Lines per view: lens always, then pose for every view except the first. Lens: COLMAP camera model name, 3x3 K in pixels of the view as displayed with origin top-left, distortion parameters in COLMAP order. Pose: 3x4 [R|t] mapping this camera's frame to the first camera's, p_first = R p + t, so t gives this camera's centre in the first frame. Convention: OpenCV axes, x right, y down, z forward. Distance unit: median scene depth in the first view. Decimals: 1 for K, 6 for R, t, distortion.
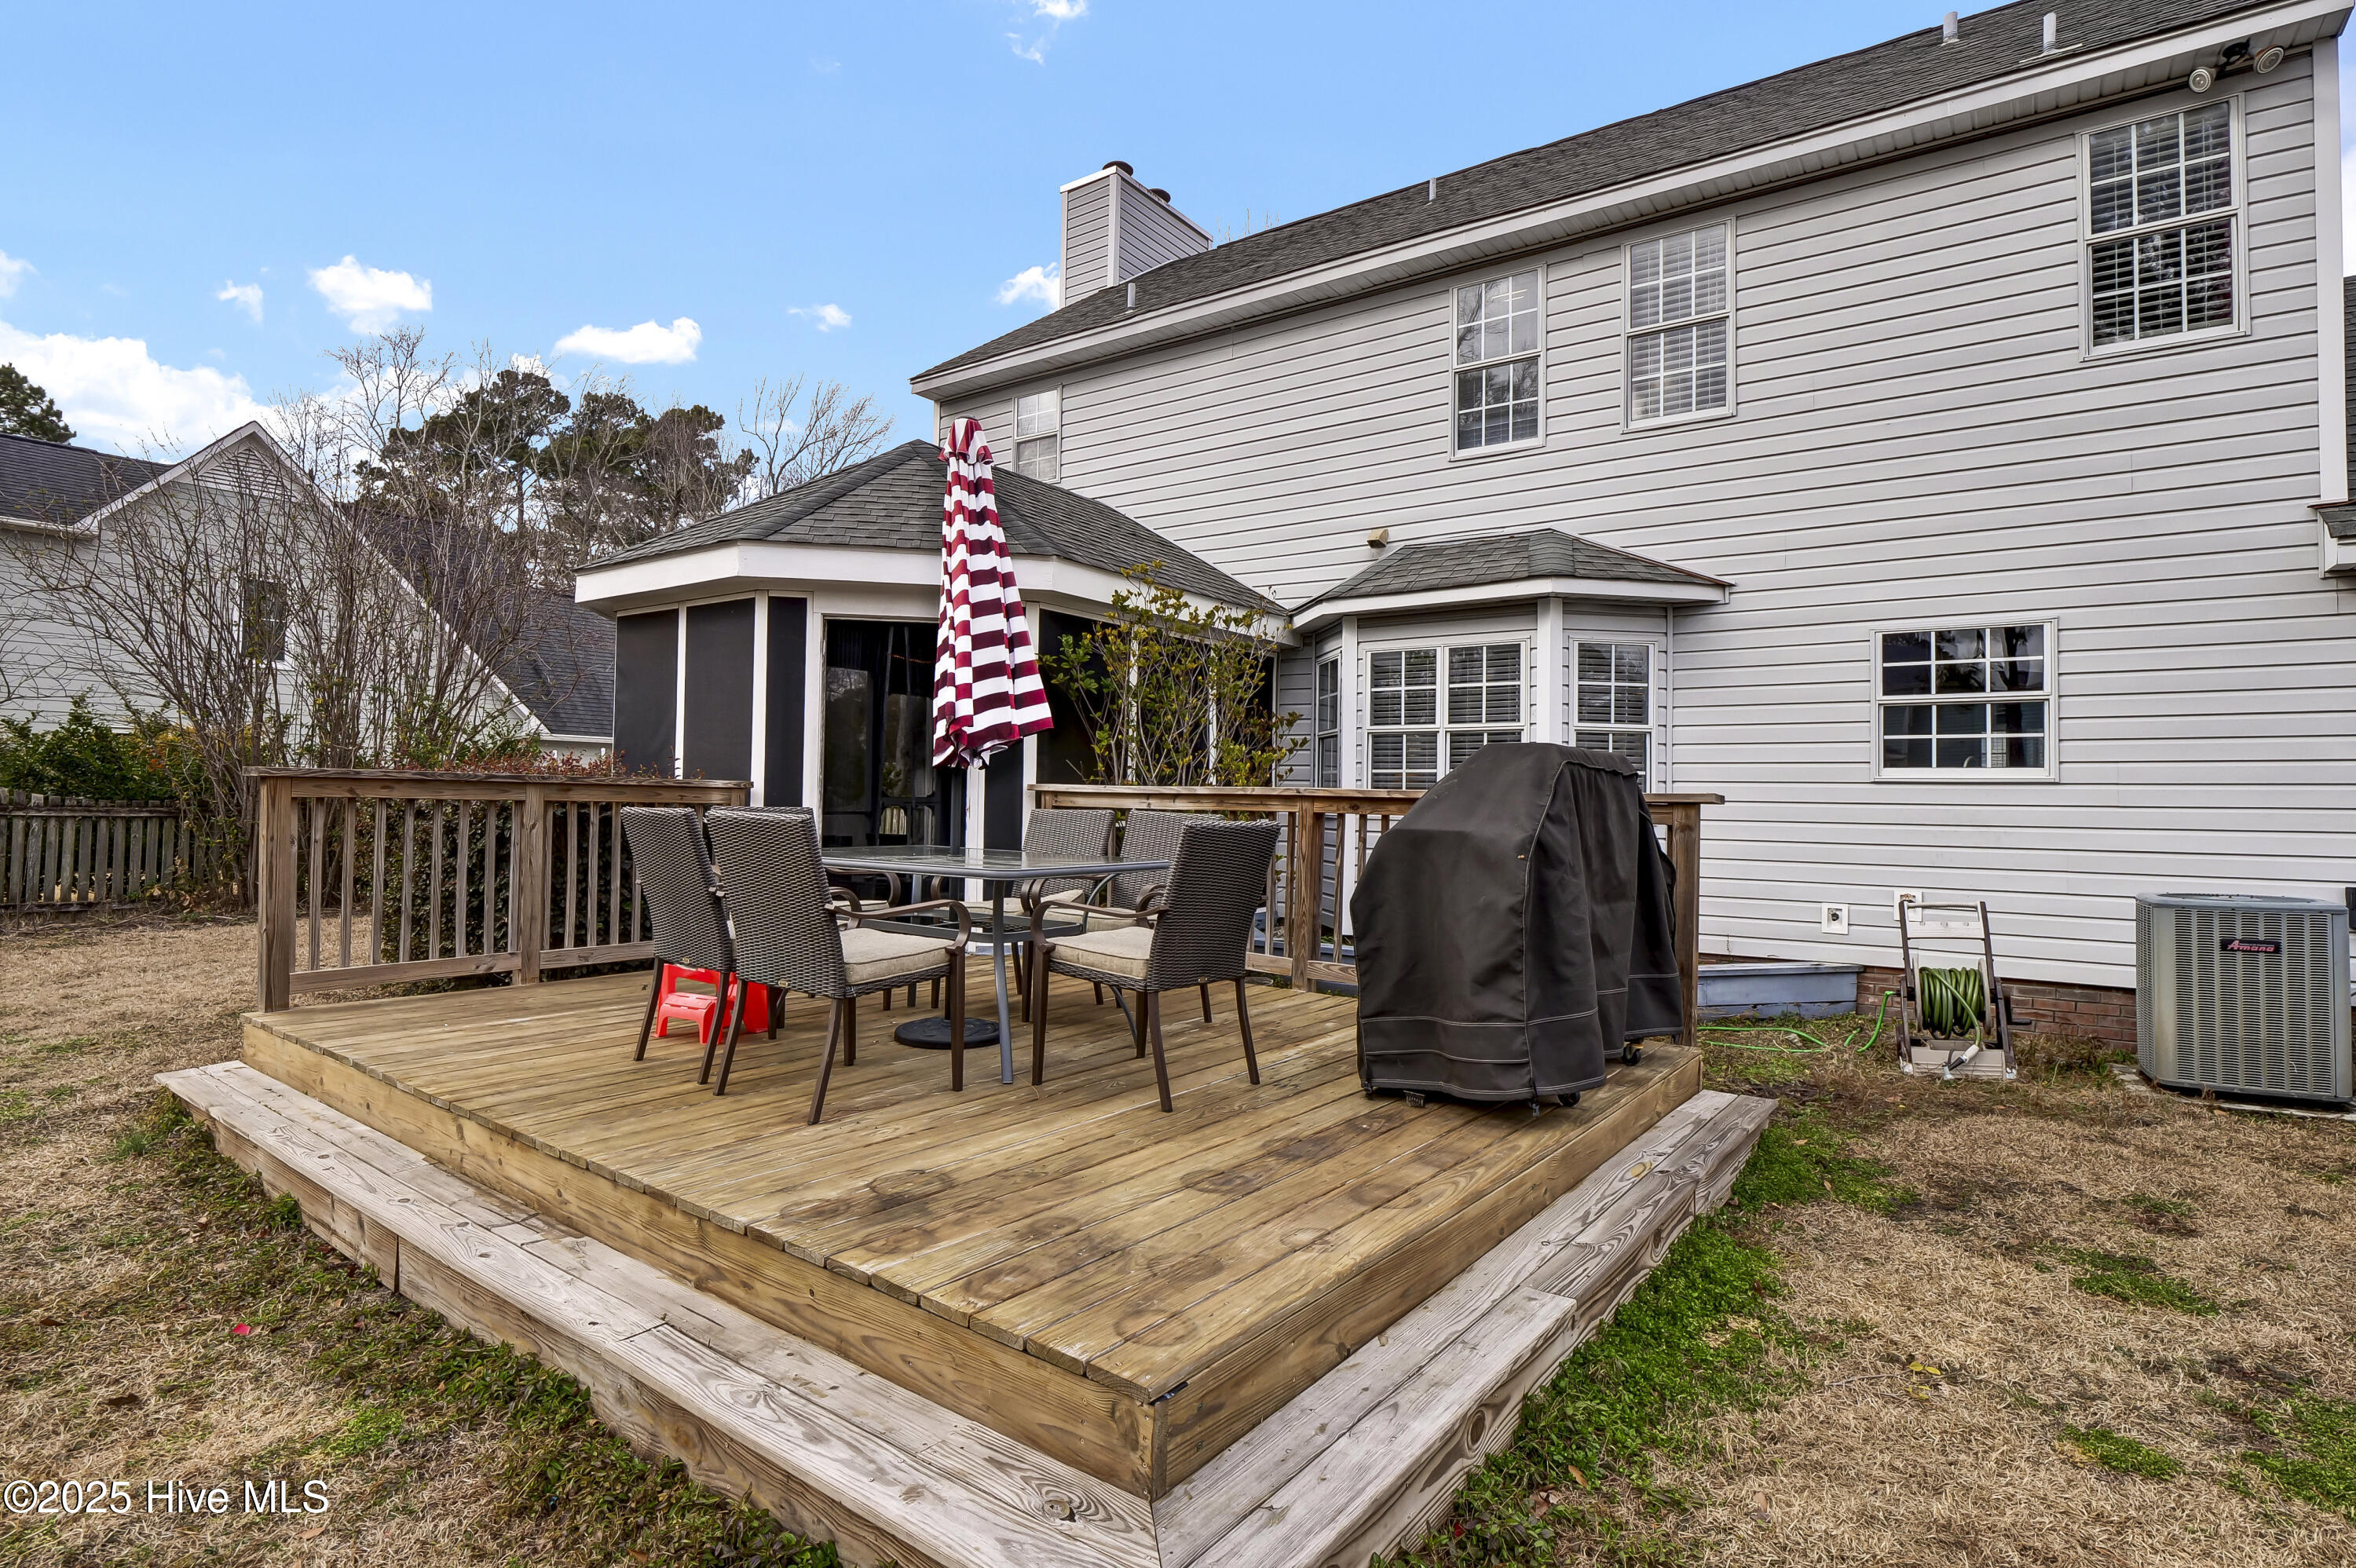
lens RADIAL K [[1173.8, 0, 1167.5], [0, 1173.8, 772.3], [0, 0, 1]] dist [-0.006343, -0.004908]
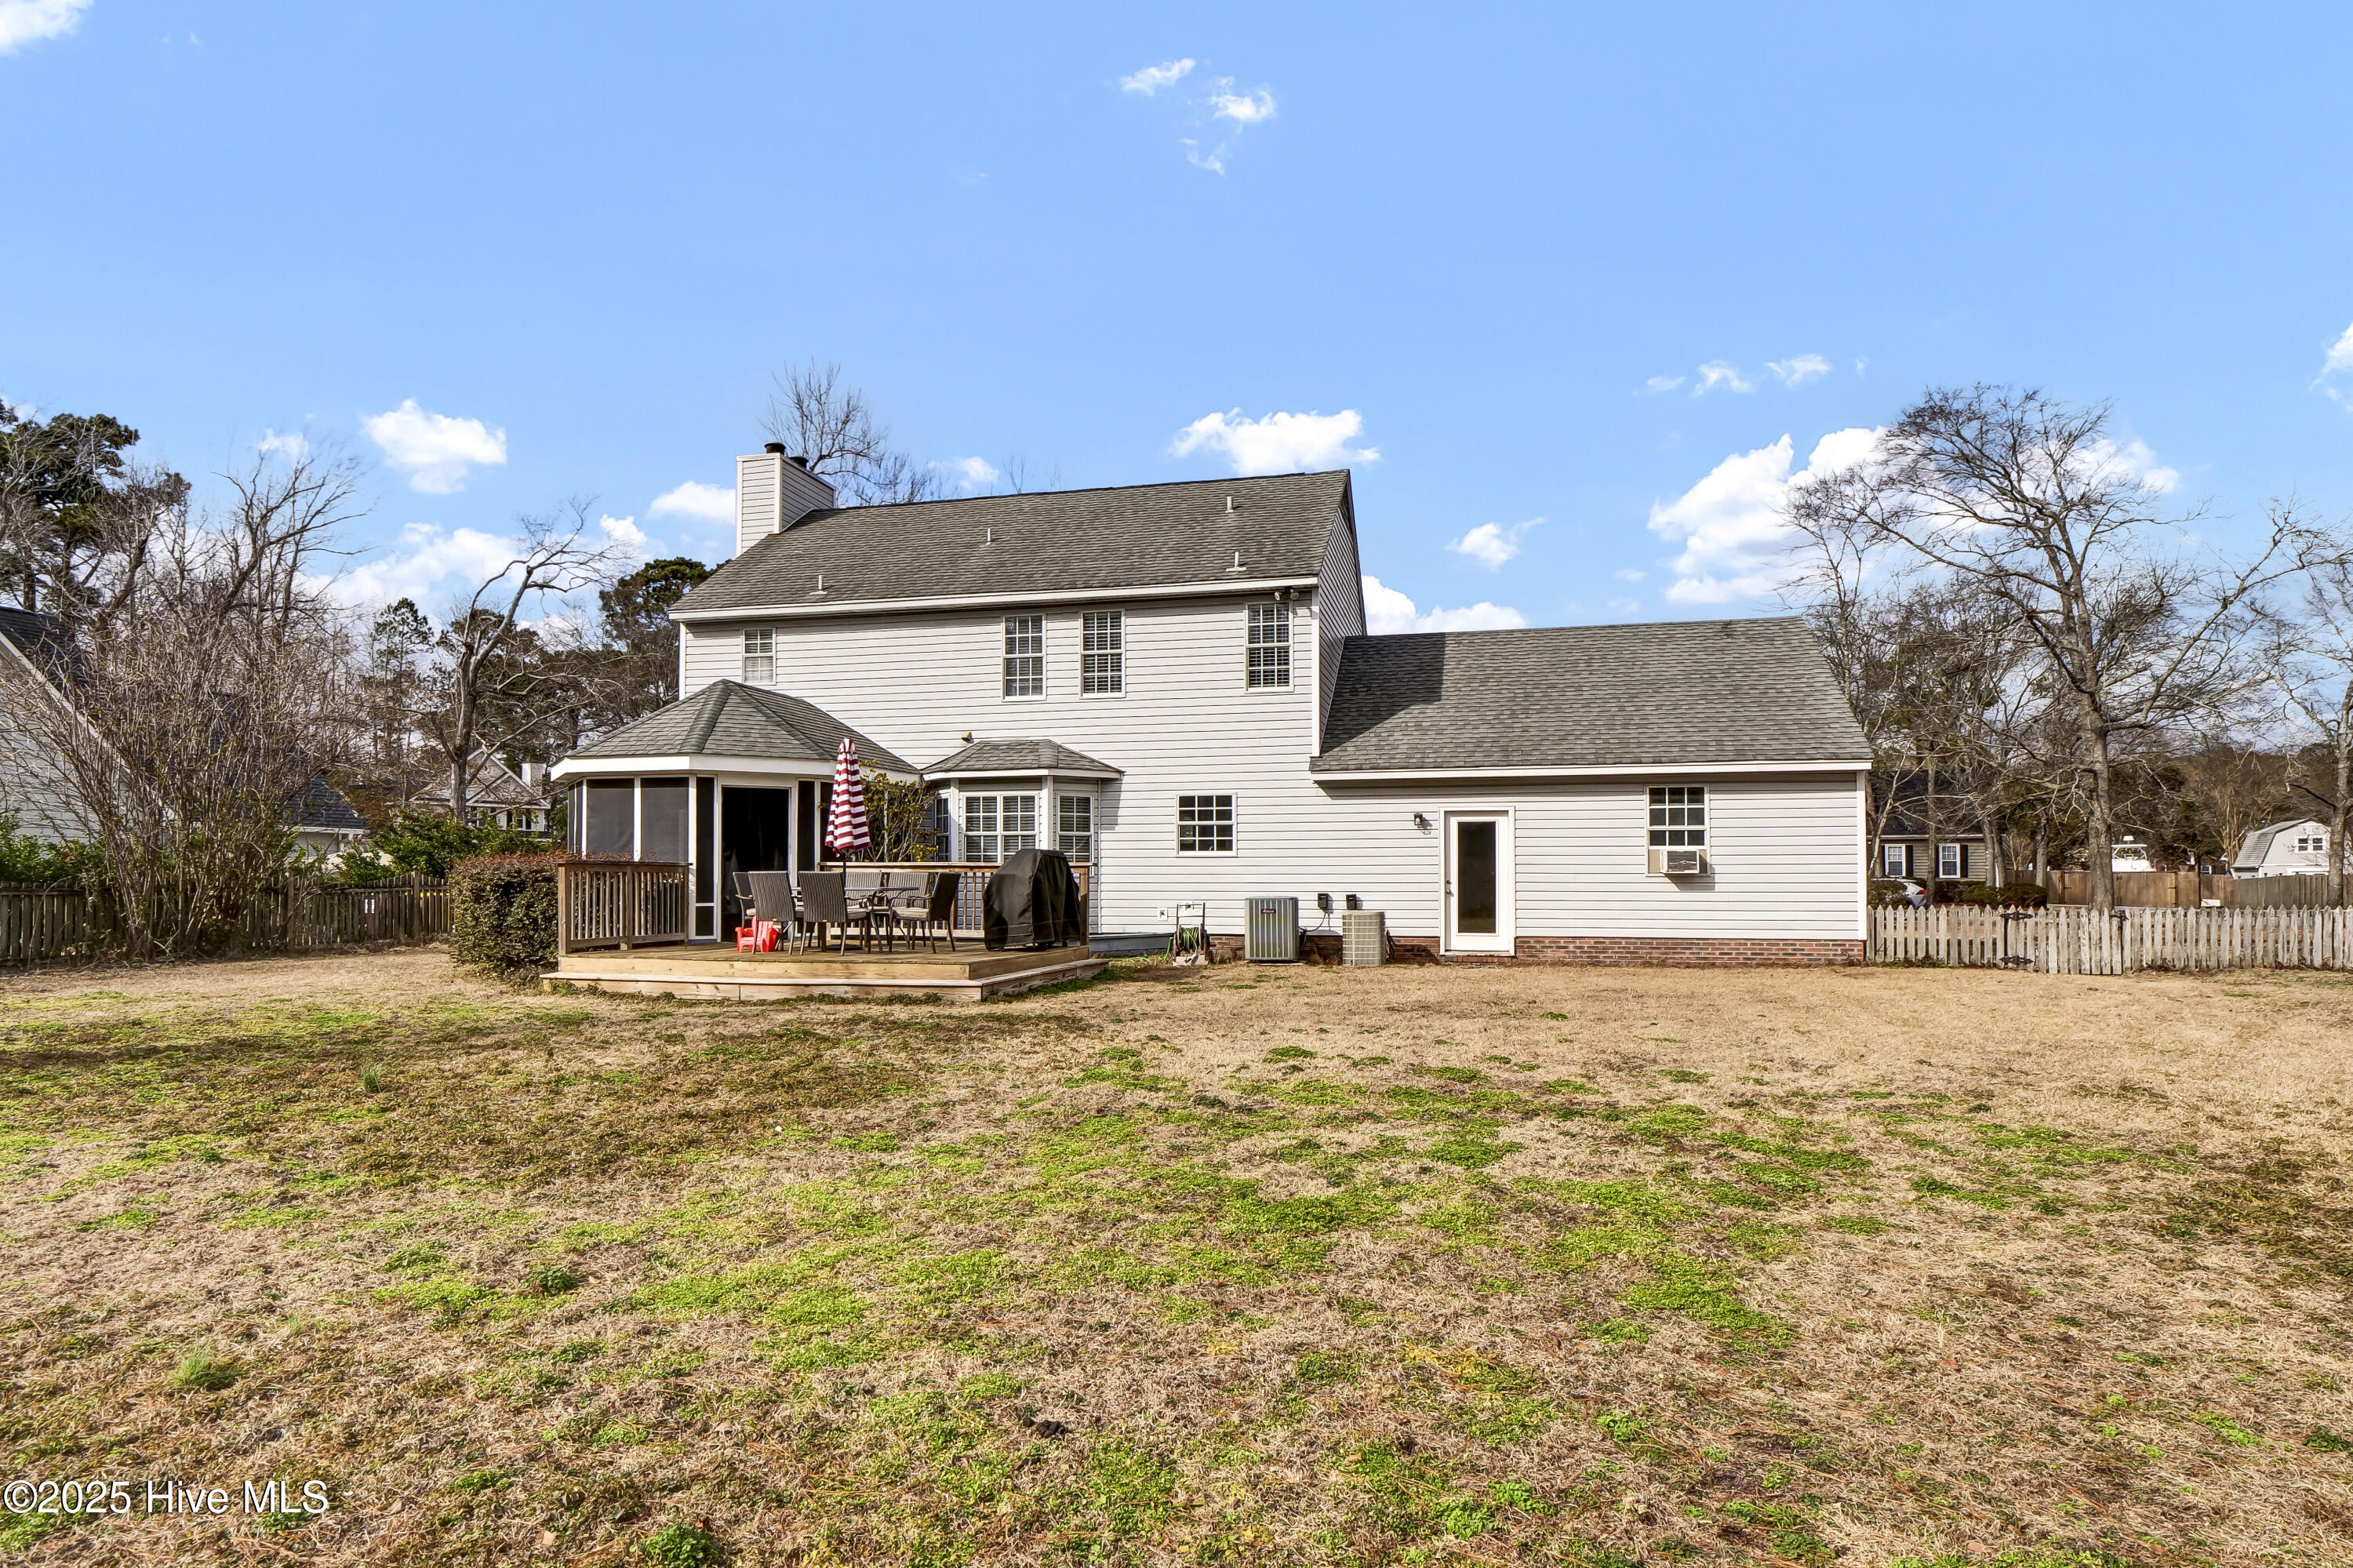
lens RADIAL K [[1212.8, 0, 1174.0], [0, 1212.8, 858.1], [0, 0, 1]] dist [-0.005880, -0.000419]
pose [[0.924369, -0.011668, 0.381322, -0.336923], [0.007426, 0.999893, 0.012594, -0.020235], [-0.381428, -0.008809, 0.924356, -1.241365]]
